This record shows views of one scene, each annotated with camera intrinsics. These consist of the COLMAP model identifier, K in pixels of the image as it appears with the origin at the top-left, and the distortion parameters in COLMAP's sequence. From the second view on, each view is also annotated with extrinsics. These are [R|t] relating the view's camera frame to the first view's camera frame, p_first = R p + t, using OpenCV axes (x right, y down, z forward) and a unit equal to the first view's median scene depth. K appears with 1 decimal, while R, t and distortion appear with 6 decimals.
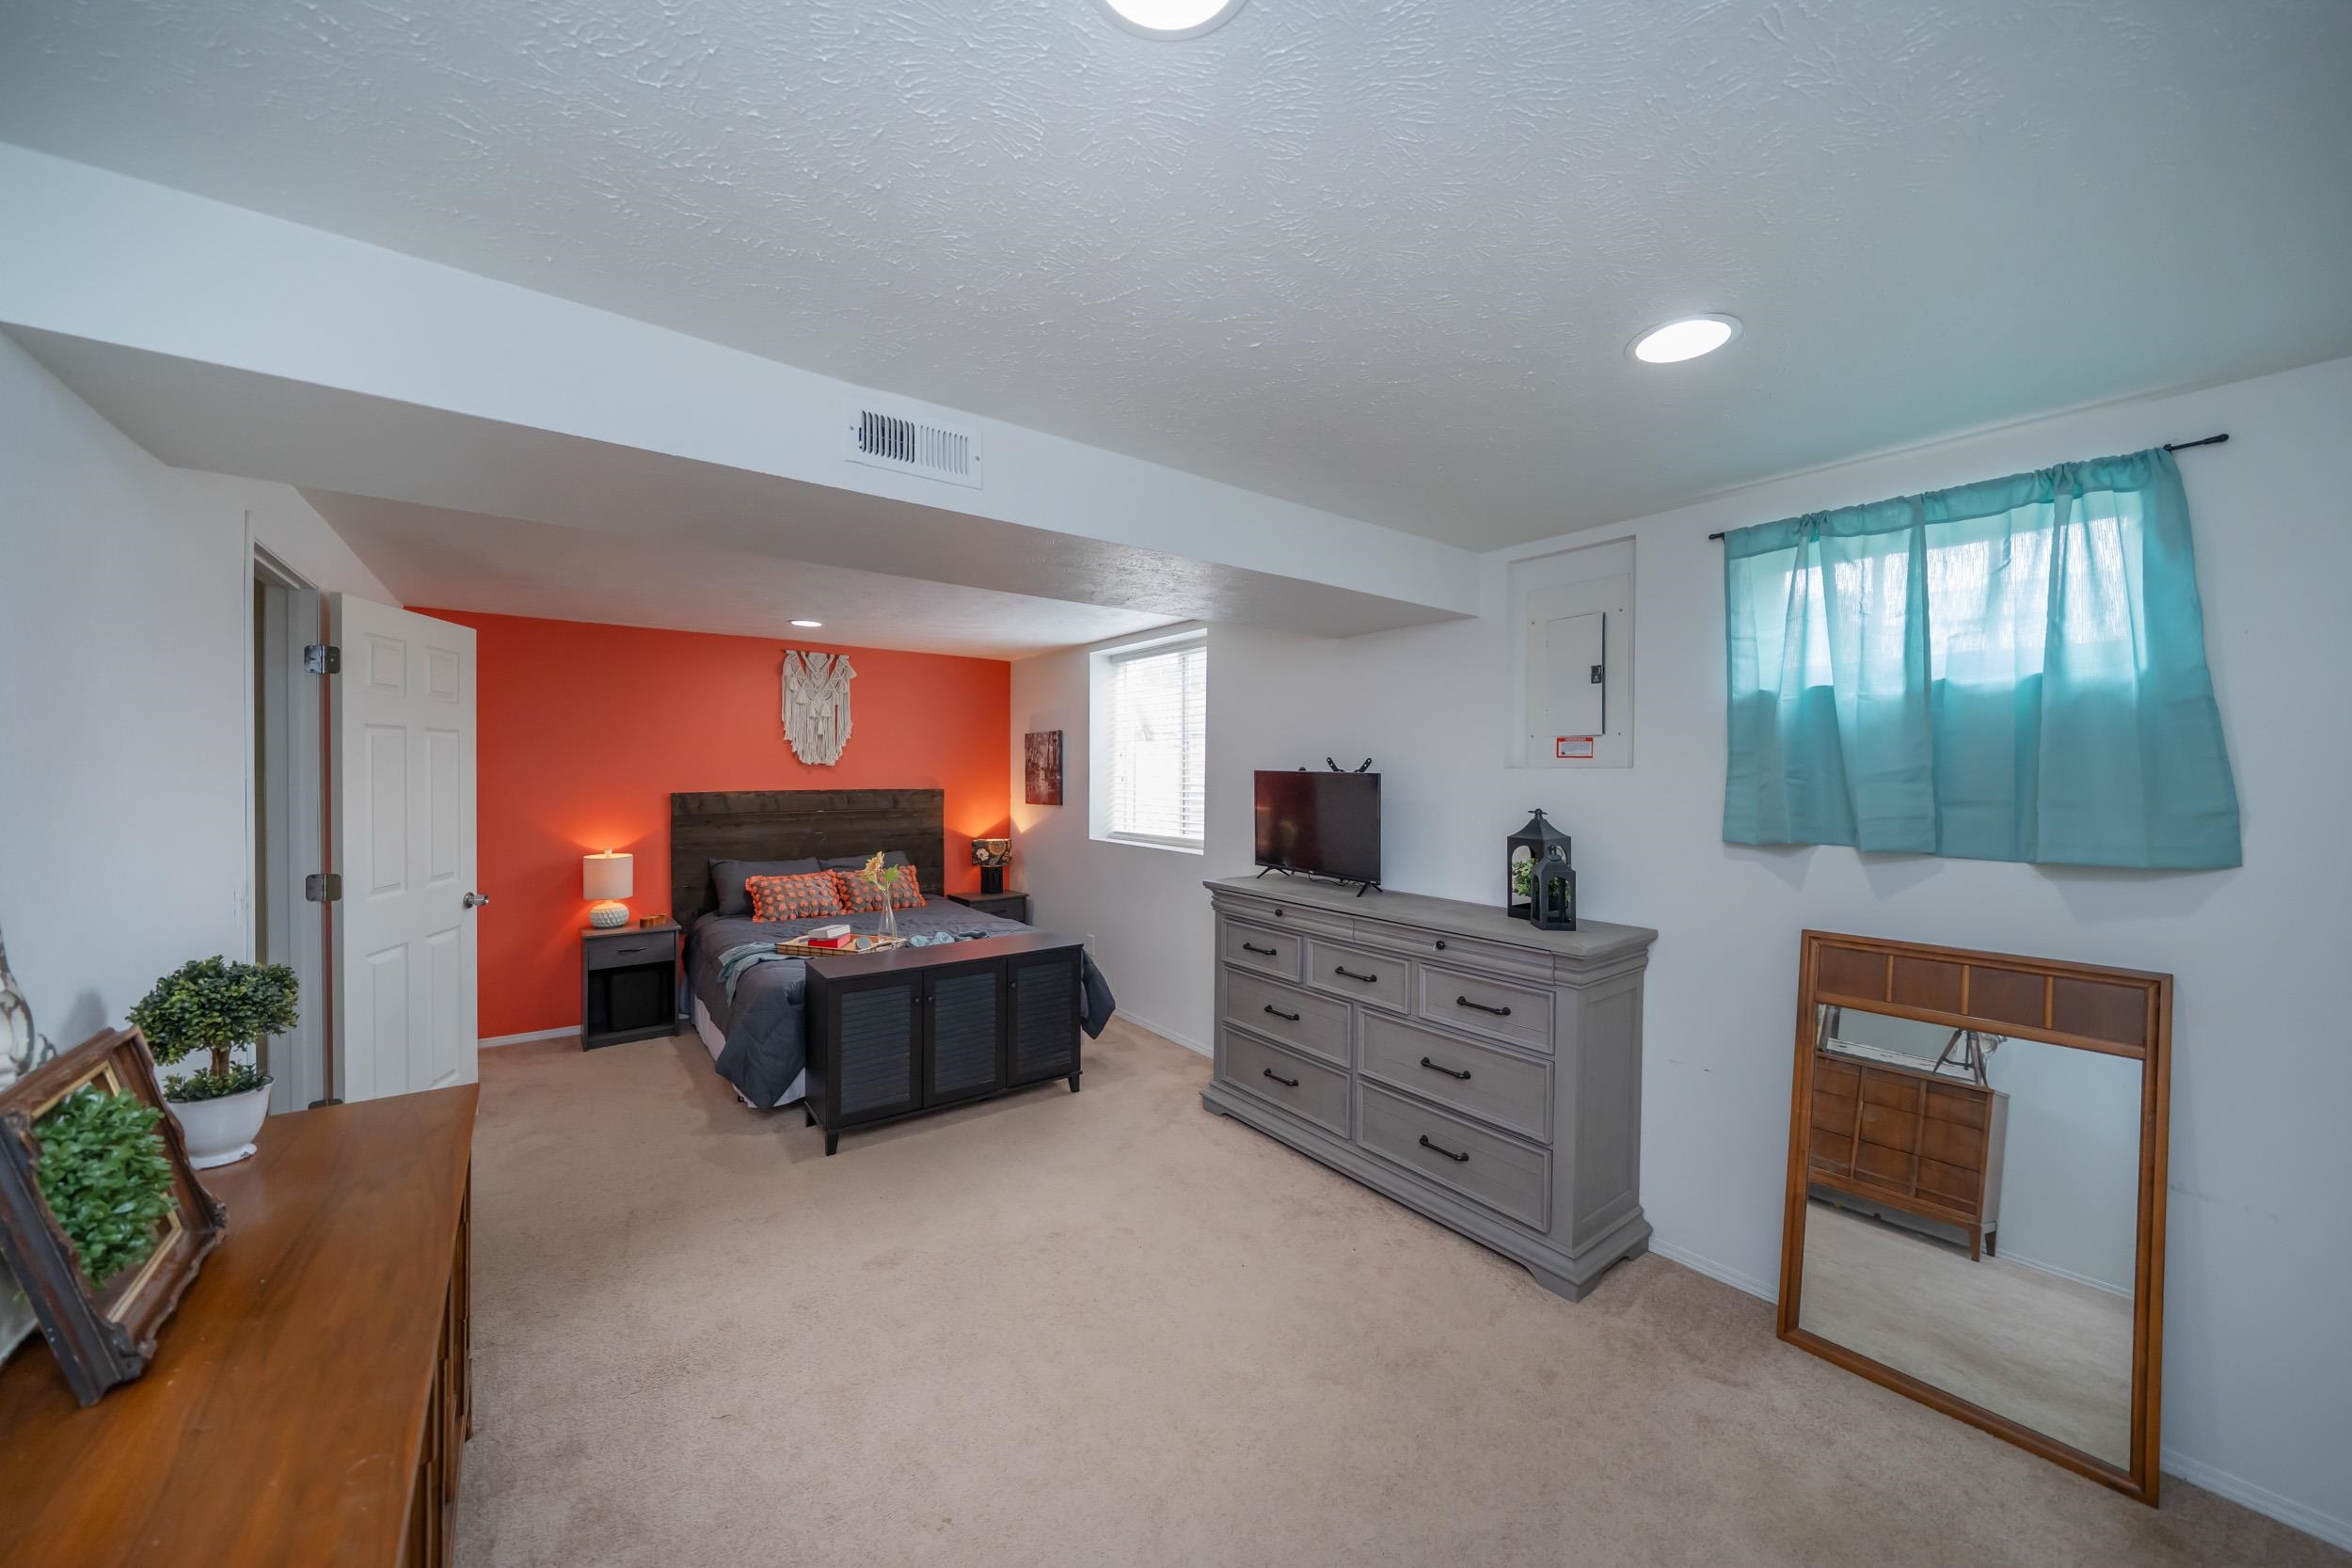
lens RADIAL K [[818.5, 0, 1146.4], [0, 818.5, 774.8], [0, 0, 1]] dist [-0.000581, -0.000117]
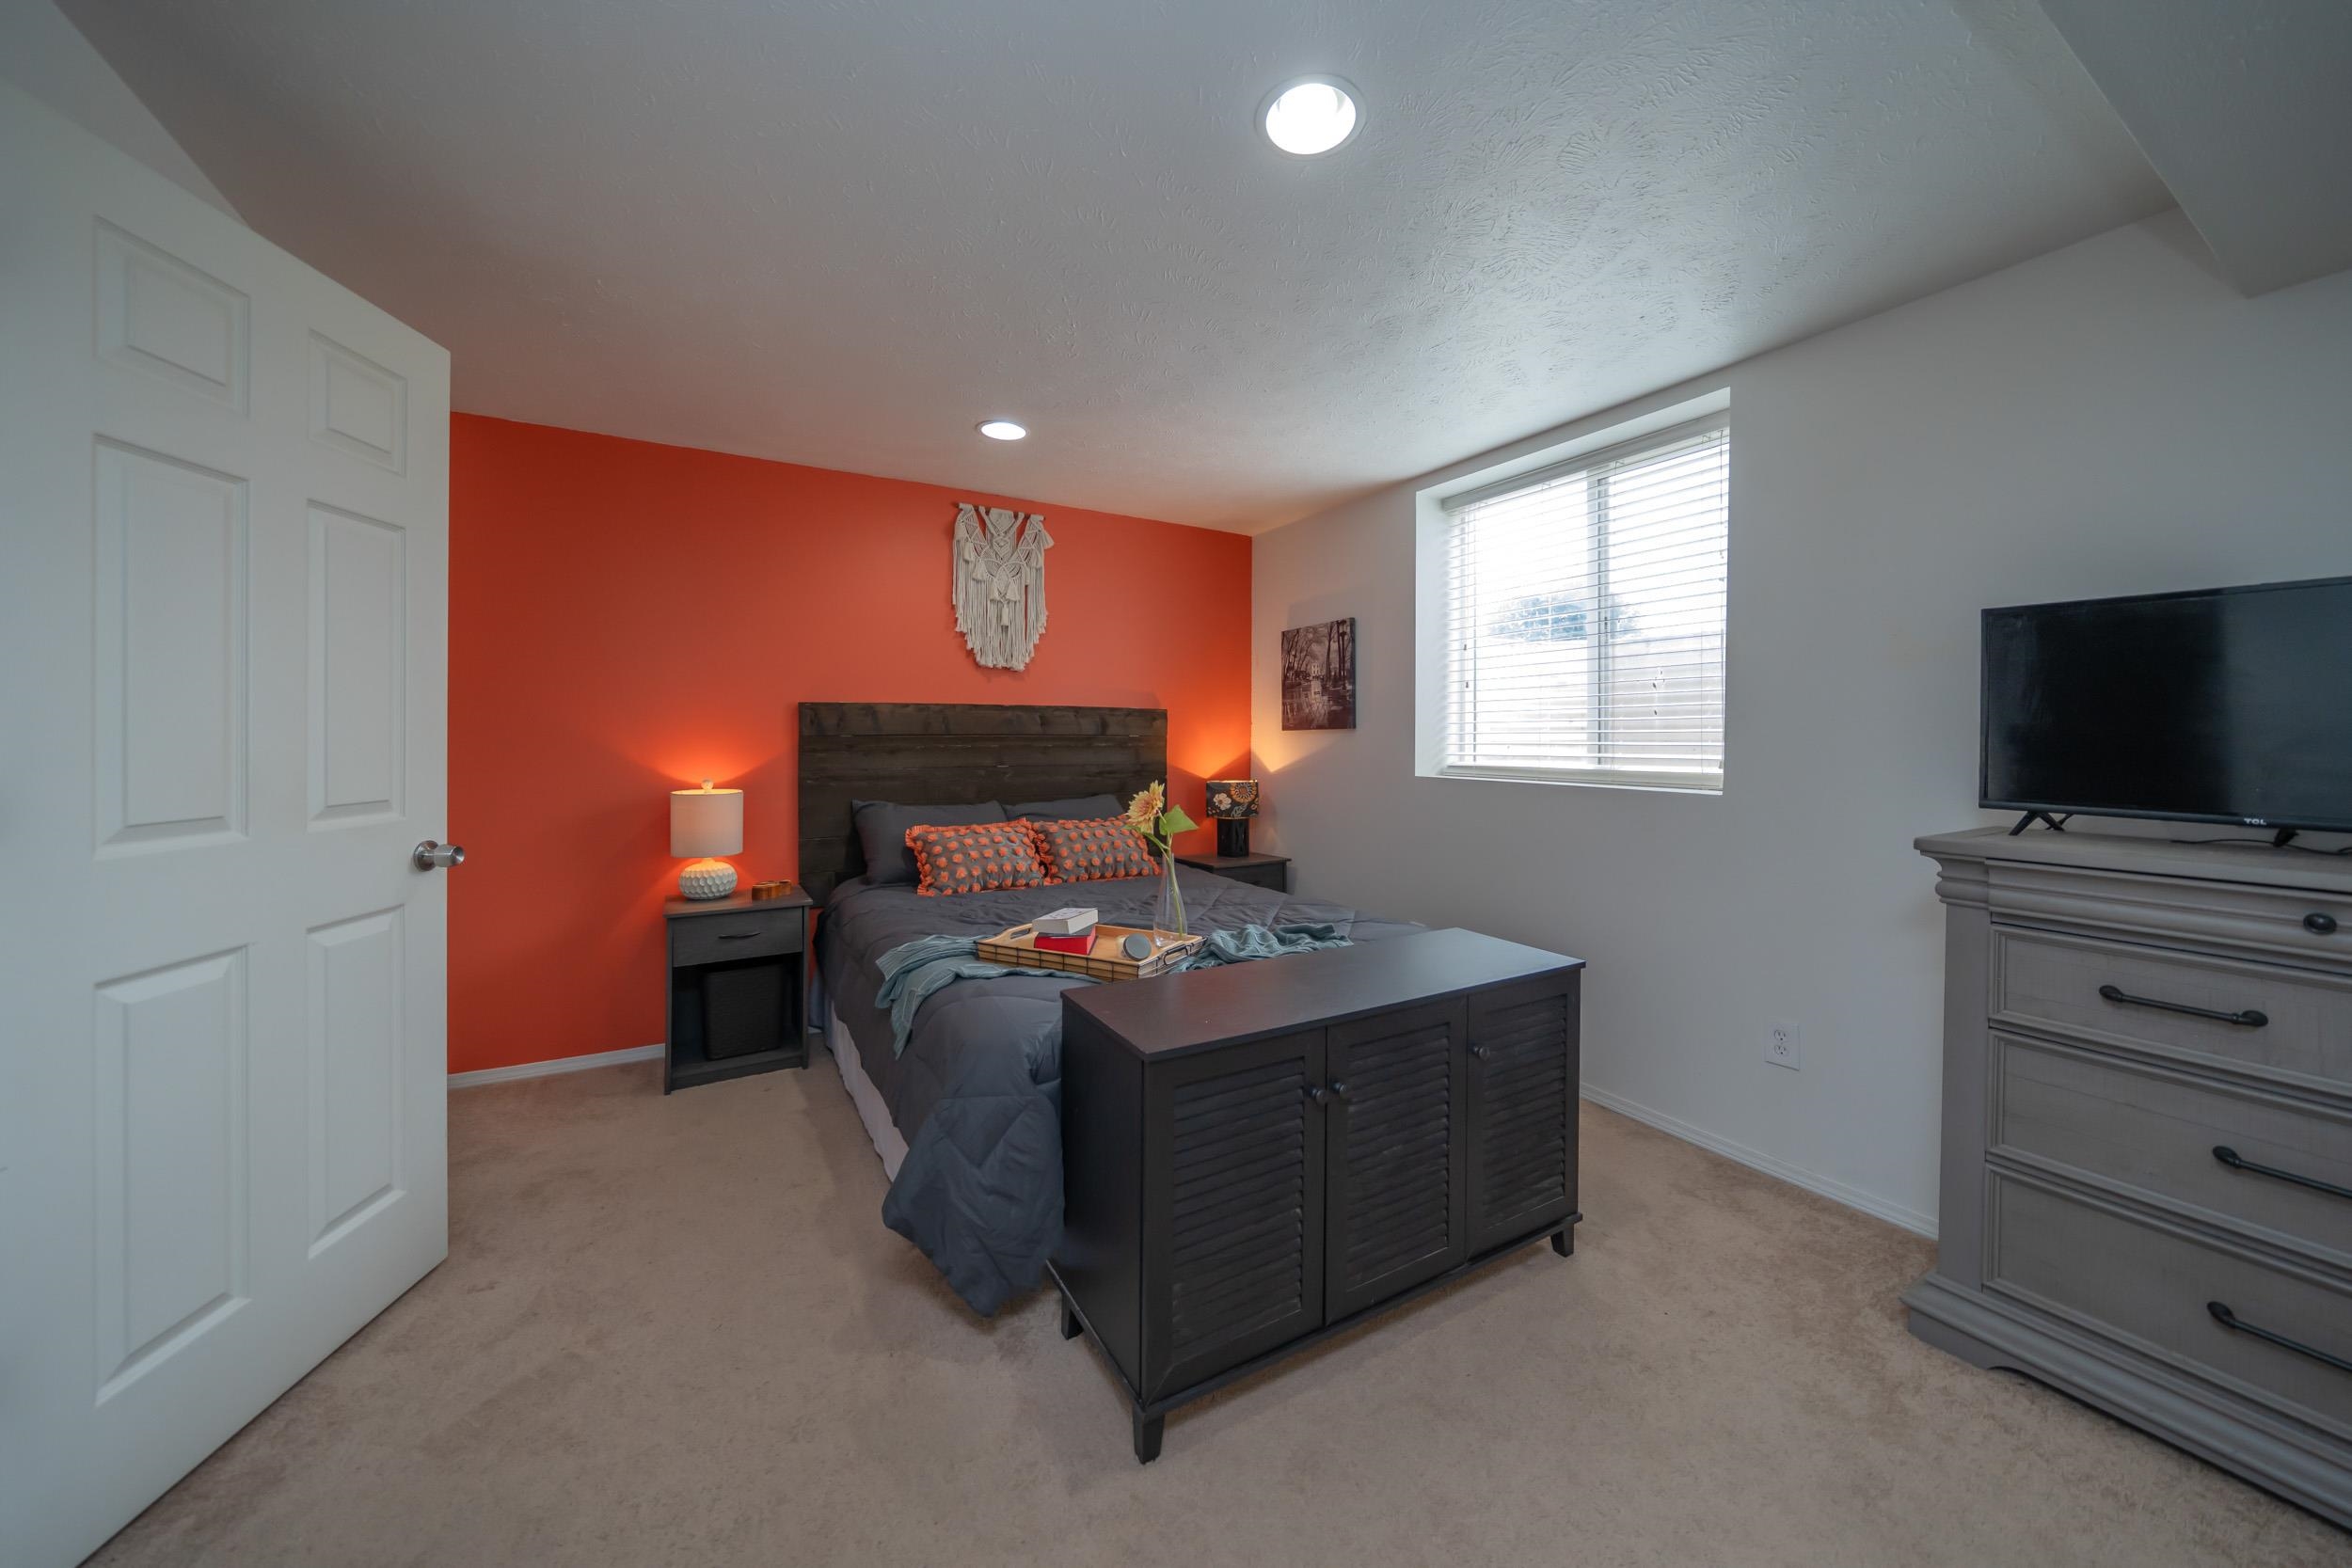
lens RADIAL K [[806.6, 0, 1194.2], [0, 806.6, 737.6], [0, 0, 1]] dist [-0.001124, -0.000131]
pose [[0.997523, 0.005643, -0.070121, -0.210852], [-0.005849, 0.999979, -0.002735, 0.053240], [0.070104, 0.003138, 0.997535, 0.363322]]
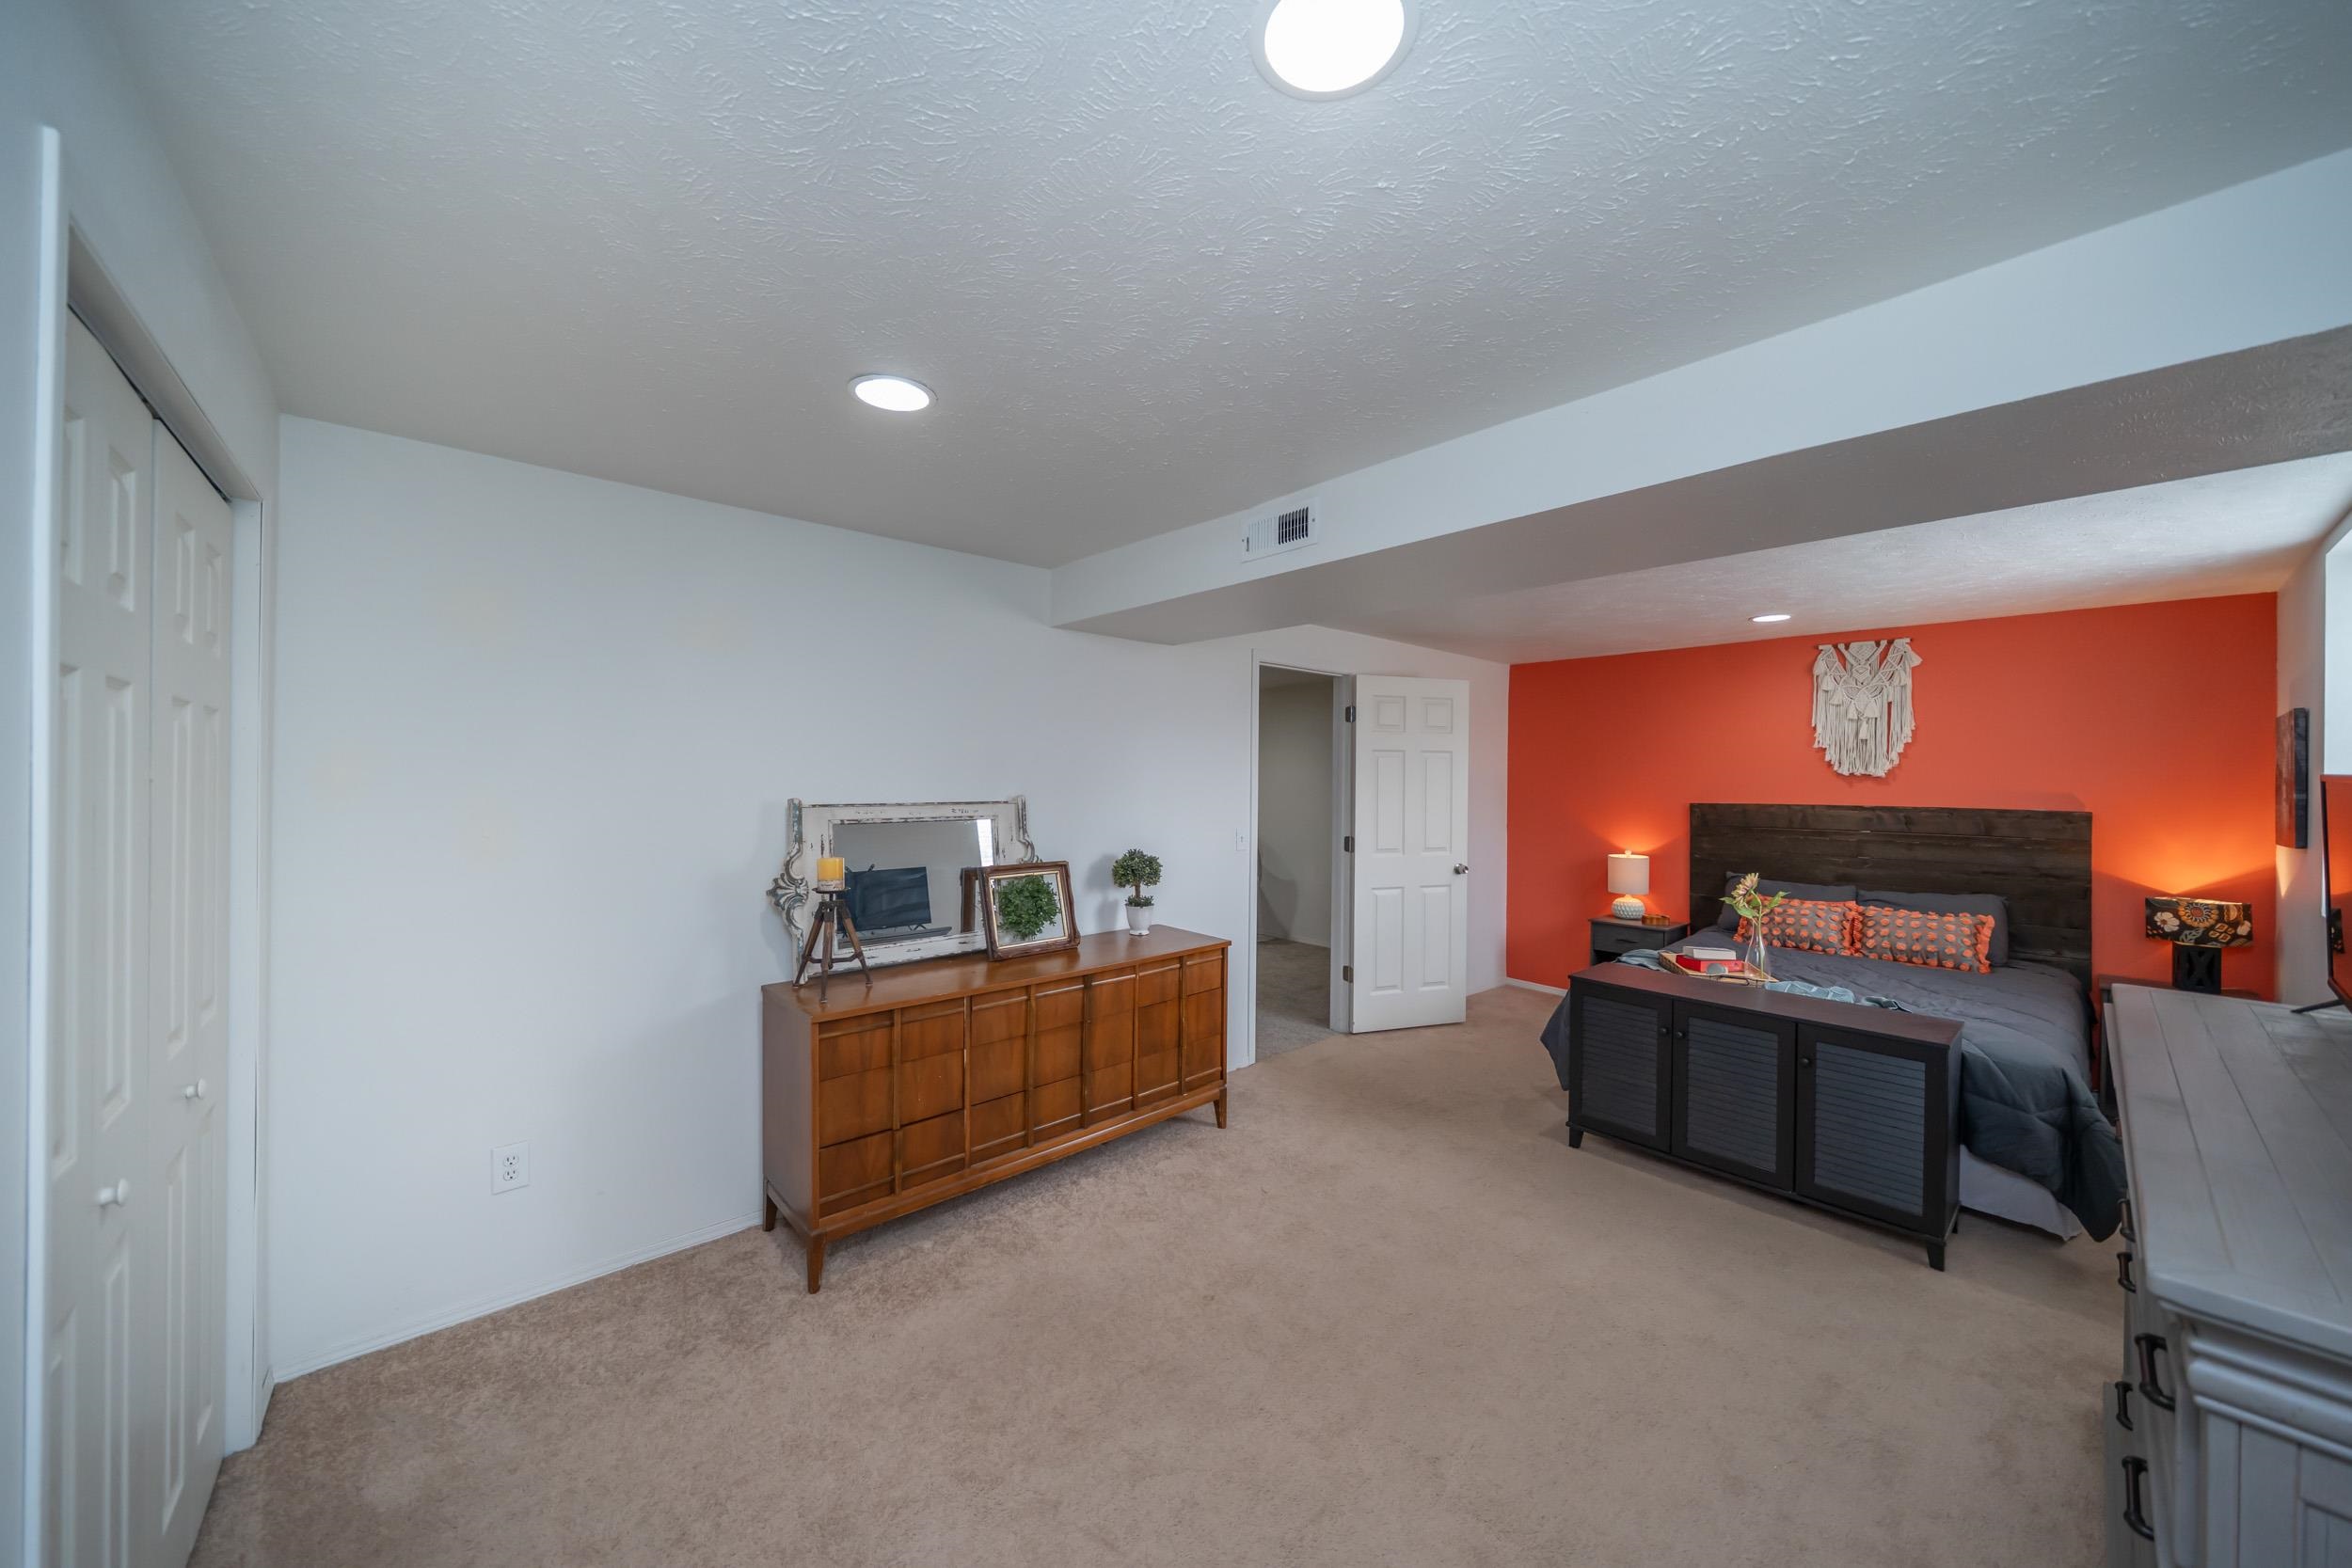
lens RADIAL K [[797.6, 0, 1185.9], [0, 797.6, 774.4], [0, 0, 1]] dist [0.000041, 0.000020]
pose [[0.134520, -0.008594, -0.990874, 0.349763], [-0.015220, 0.999827, -0.010738, 0.006396], [0.990794, 0.016526, 0.134366, 0.234213]]
